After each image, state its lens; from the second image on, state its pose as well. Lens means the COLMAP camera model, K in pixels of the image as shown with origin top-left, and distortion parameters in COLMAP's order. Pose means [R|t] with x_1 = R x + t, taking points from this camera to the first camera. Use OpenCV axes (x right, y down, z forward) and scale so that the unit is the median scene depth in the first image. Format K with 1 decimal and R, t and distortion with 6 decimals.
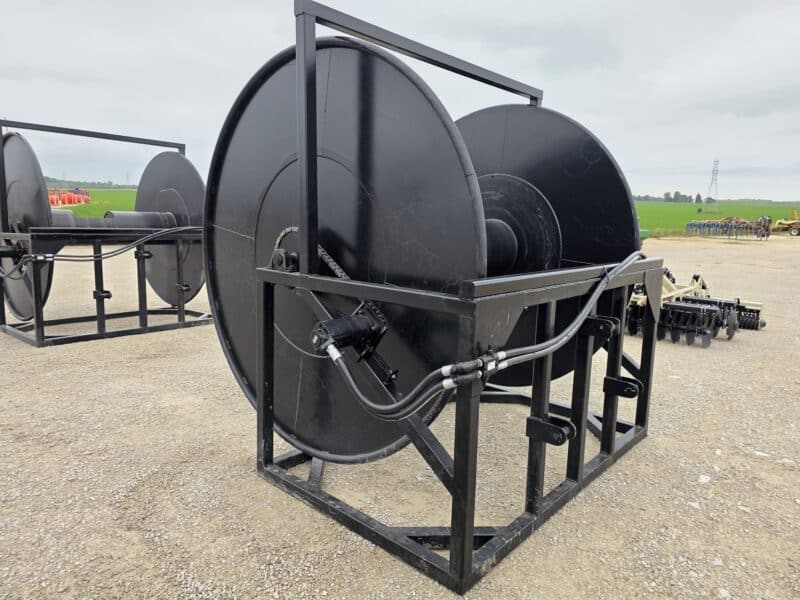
lens RADIAL K [[540.4, 0, 406.8], [0, 540.4, 294.1], [0, 0, 1]] dist [0.052122, -0.051444]
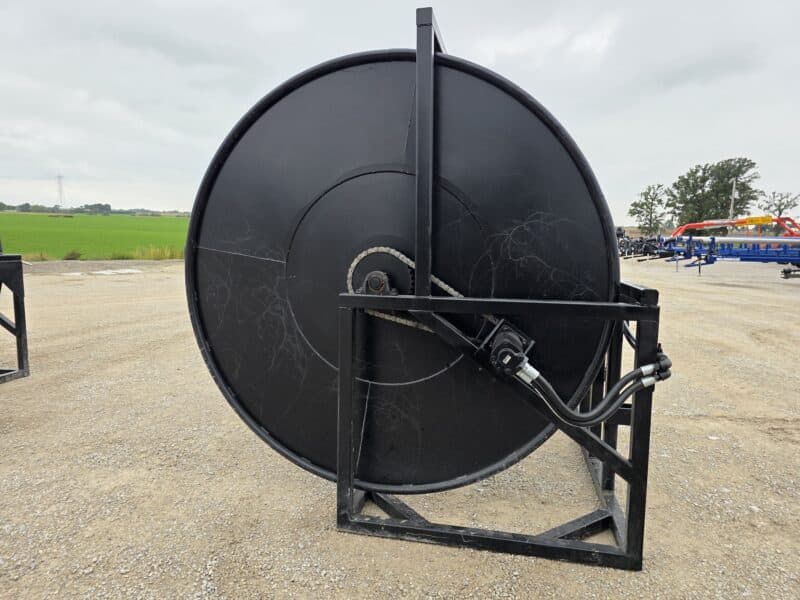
lens RADIAL K [[540.4, 0, 402.6], [0, 540.4, 292.1], [0, 0, 1]] dist [0.052122, -0.051444]
pose [[0.876882, -0.076539, 0.474573, -0.665382], [0.091671, 0.995751, -0.008790, -0.039625], [-0.471884, 0.051212, 0.880172, 0.182561]]
